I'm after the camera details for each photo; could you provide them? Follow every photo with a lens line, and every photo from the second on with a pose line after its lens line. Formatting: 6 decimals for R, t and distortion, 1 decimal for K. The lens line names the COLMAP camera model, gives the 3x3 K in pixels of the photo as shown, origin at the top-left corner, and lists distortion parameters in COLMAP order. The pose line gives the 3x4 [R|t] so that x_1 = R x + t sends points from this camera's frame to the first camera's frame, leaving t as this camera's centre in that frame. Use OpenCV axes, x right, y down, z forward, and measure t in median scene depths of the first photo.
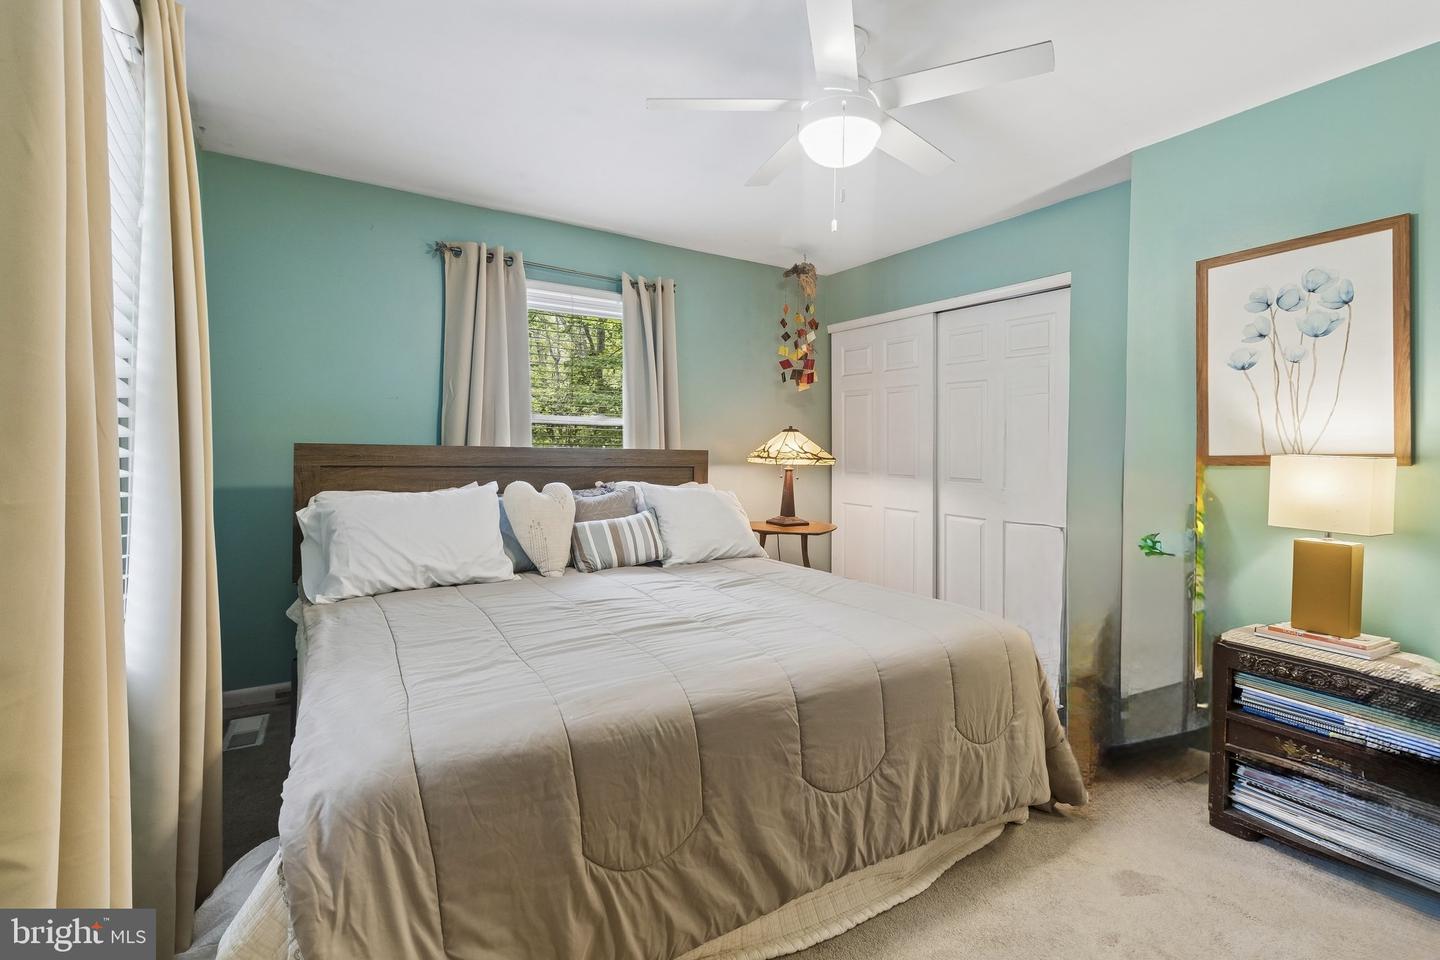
lens RADIAL K [[685.5, 0, 722.9], [0, 685.5, 449.5], [0, 0, 1]] dist [-0.000283, 0.000171]
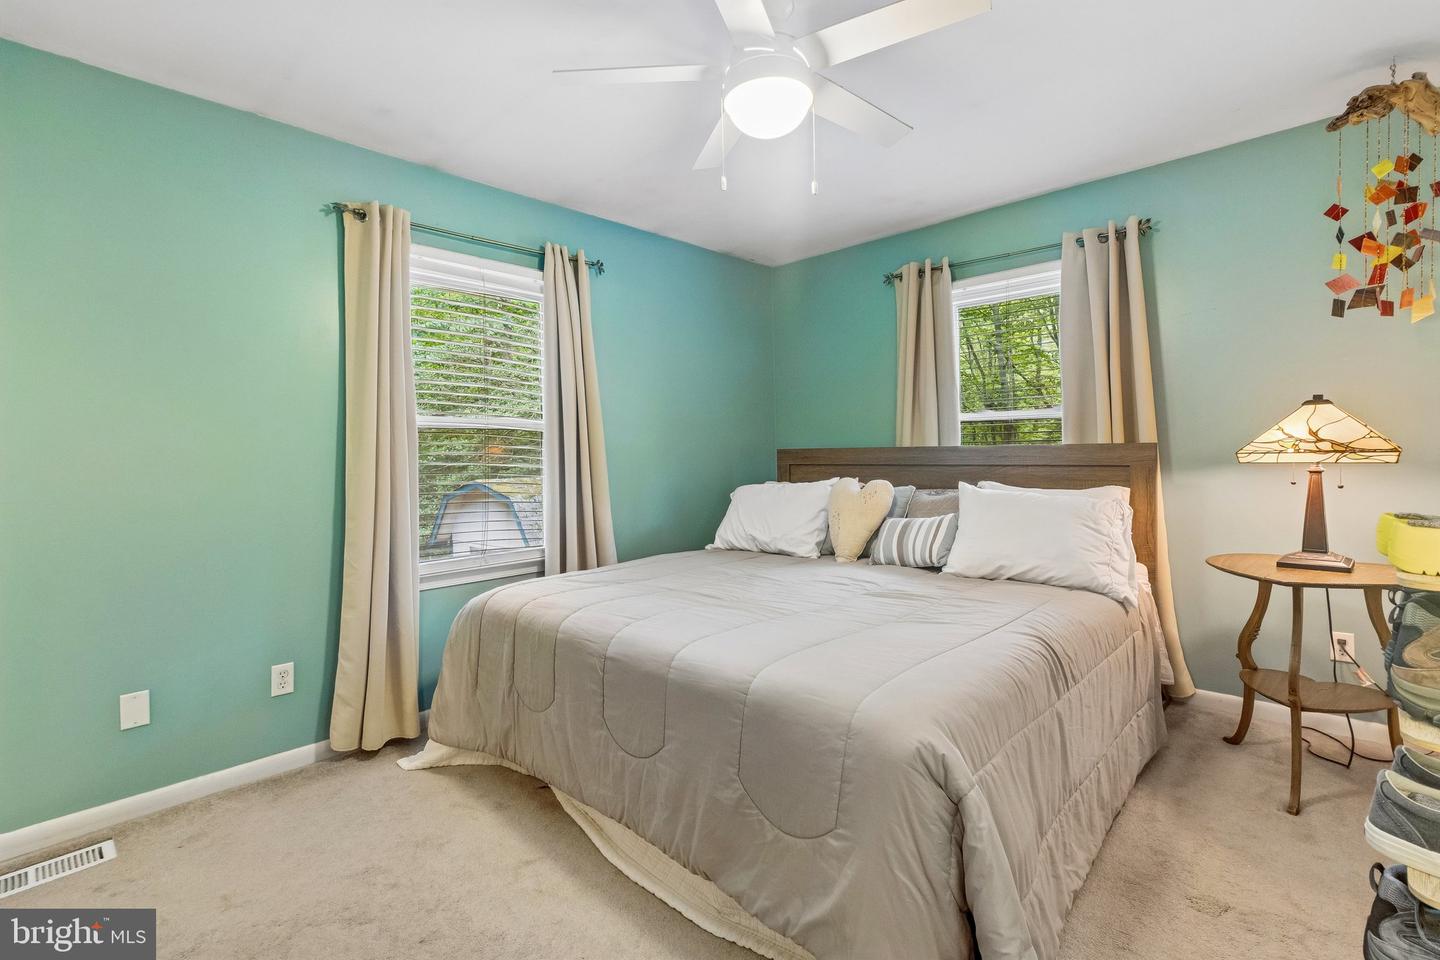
lens RADIAL K [[666.4, 0, 712.3], [0, 666.4, 467.0], [0, 0, 1]] dist [0.002320, 0.000477]
pose [[0.205562, 0.001216, -0.978643, 0.719937], [0.022804, 0.999722, 0.006032, 0.015684], [0.978378, -0.023557, 0.205477, 0.523425]]
